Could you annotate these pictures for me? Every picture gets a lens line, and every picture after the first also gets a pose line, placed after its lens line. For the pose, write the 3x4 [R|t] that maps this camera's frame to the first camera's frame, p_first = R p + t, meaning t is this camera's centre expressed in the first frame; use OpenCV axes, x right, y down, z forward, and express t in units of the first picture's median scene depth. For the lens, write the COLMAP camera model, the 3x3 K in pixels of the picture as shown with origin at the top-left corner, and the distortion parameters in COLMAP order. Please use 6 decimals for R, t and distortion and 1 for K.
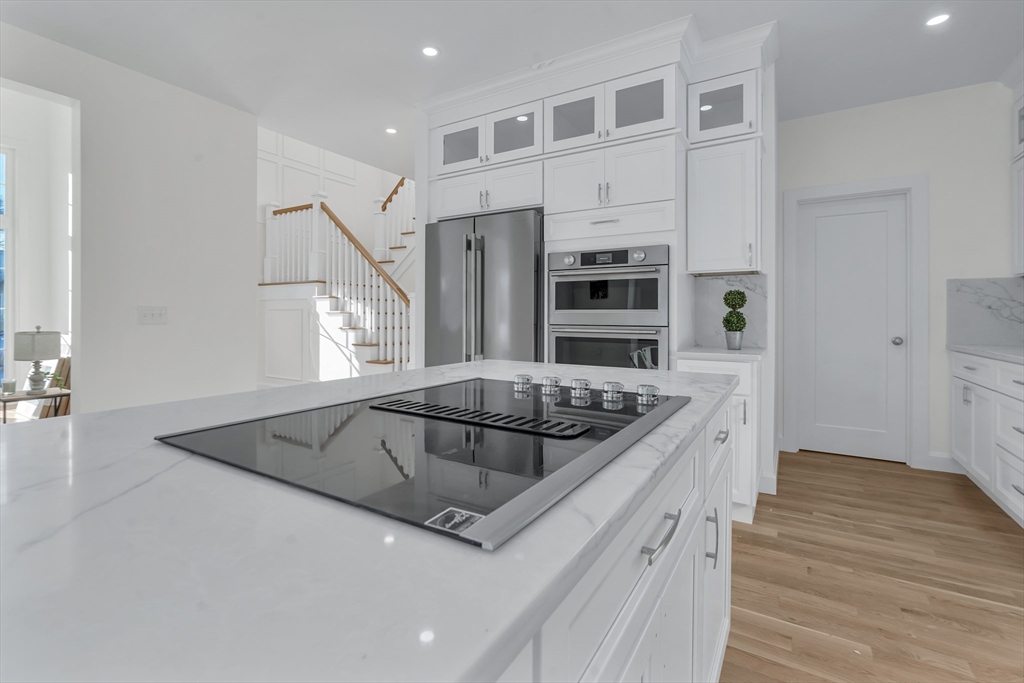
lens RADIAL K [[467.5, 0, 495.5], [0, 467.5, 317.2], [0, 0, 1]] dist [0.000714, 0.000461]
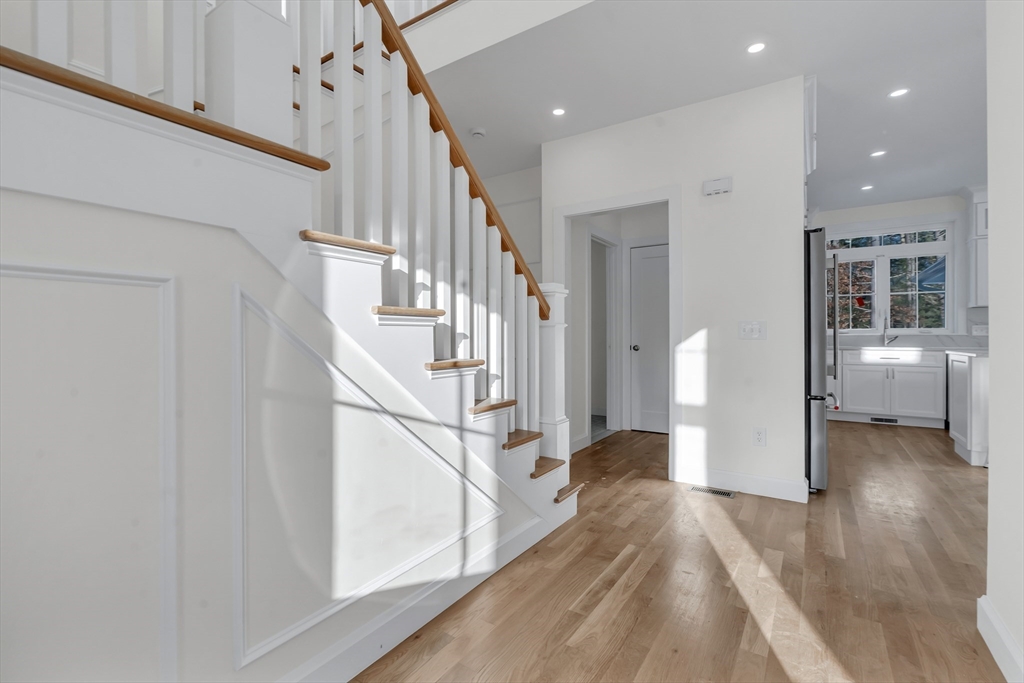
lens RADIAL K [[469.2, 0, 505.3], [0, 469.2, 338.4], [0, 0, 1]] dist [-0.000554, 0.000188]
pose [[0.020096, -0.006972, 0.999774, -1.317889], [0.004659, 0.999965, 0.006880, 0.007077], [-0.999787, 0.004519, 0.020127, 1.960857]]
